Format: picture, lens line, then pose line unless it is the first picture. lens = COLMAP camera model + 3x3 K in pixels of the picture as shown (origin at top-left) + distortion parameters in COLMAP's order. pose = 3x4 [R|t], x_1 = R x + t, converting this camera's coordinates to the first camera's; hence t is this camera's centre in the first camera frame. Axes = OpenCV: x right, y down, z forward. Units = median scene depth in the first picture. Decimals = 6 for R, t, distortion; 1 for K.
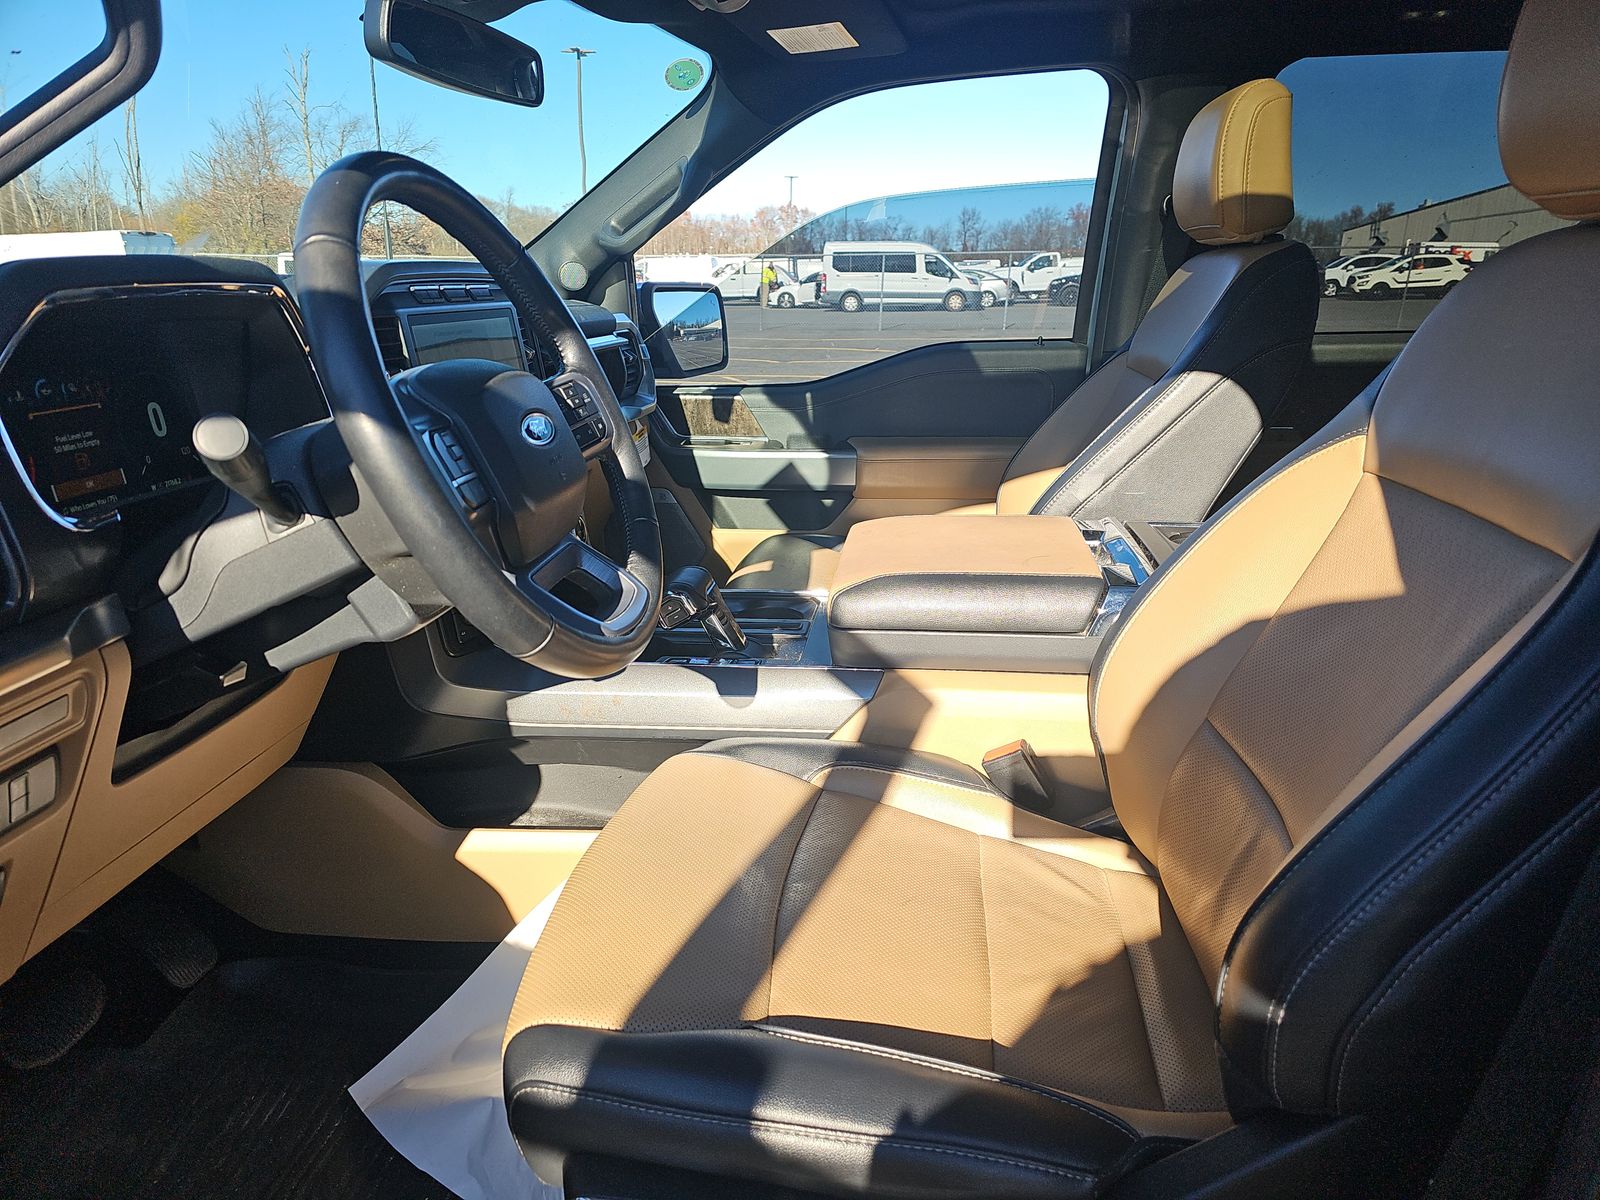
lens RADIAL K [[1087.0, 0, 814.5], [0, 1087.0, 627.5], [0, 0, 1]] dist [0.052929, -0.031617]
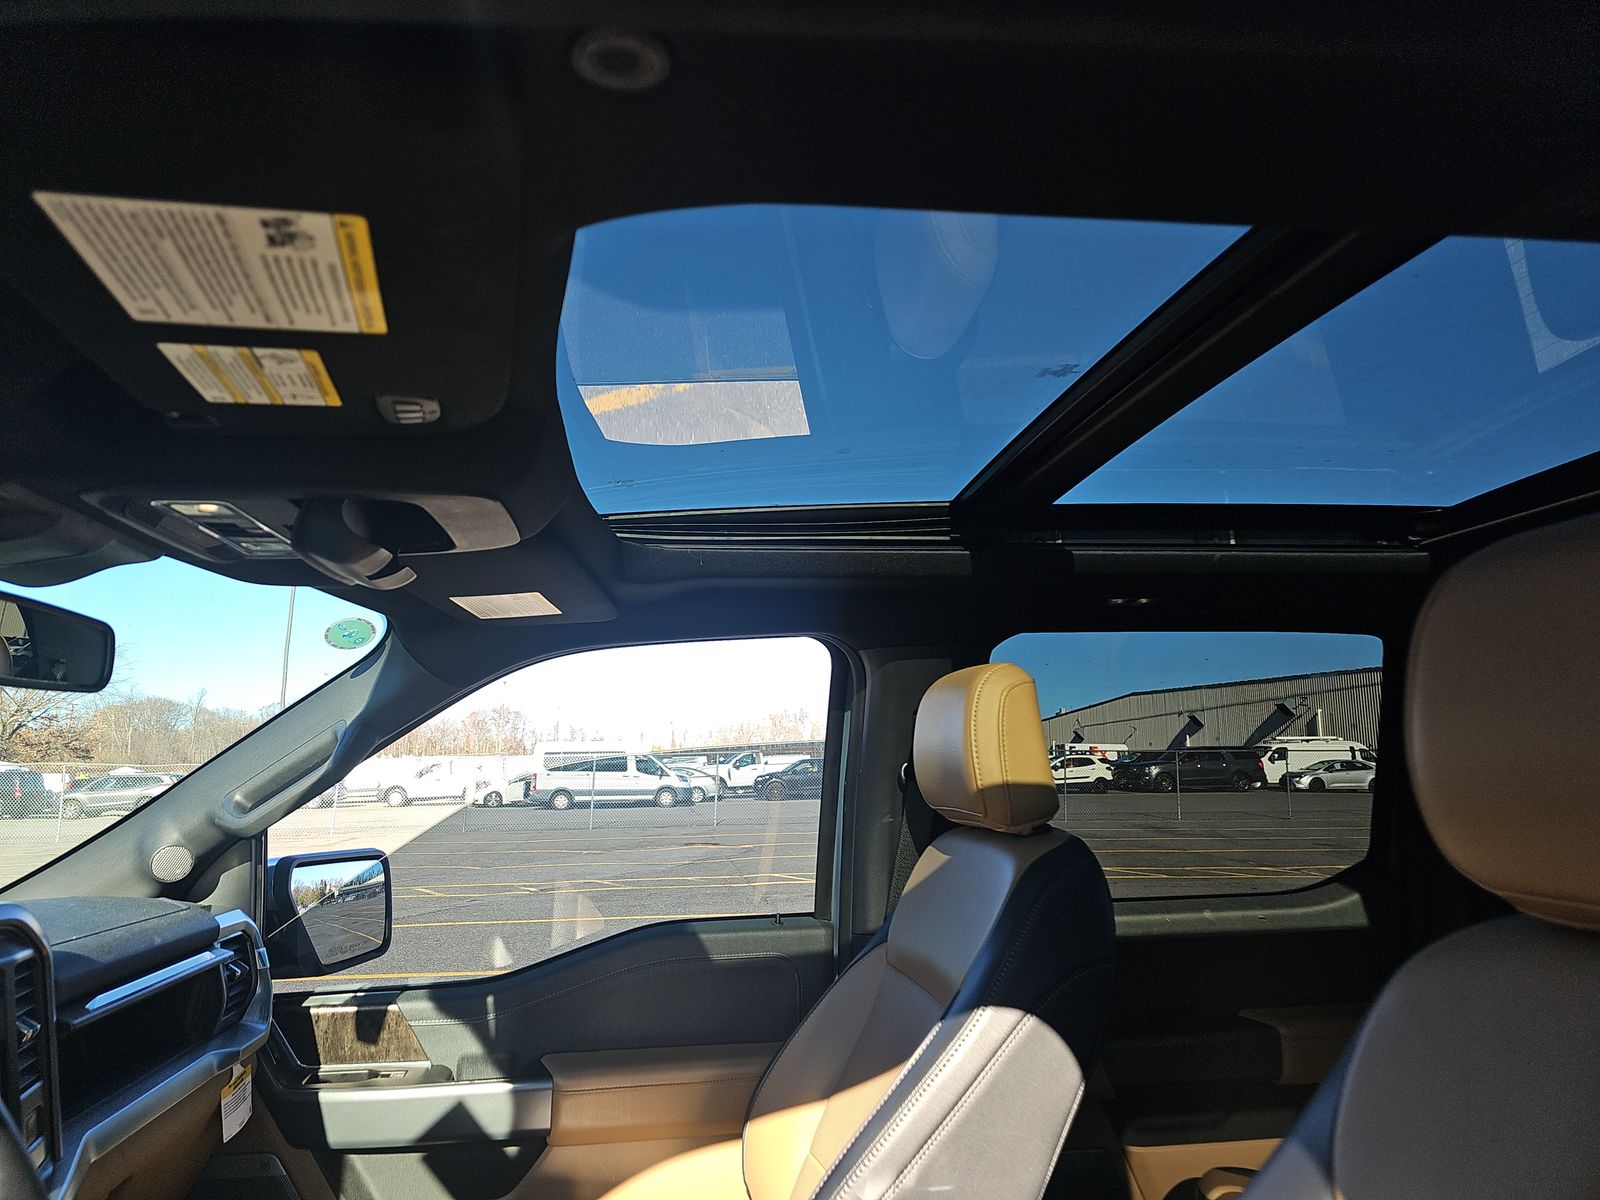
lens RADIAL K [[1087.0, 0, 803.2], [0, 1087.0, 599.9], [0, 0, 1]] dist [0.052929, -0.031617]
pose [[0.969636, 0.027498, 0.243003, 0.012261], [0.084743, 0.894315, -0.439340, -0.103485], [-0.229402, 0.446593, 0.864829, 0.145126]]
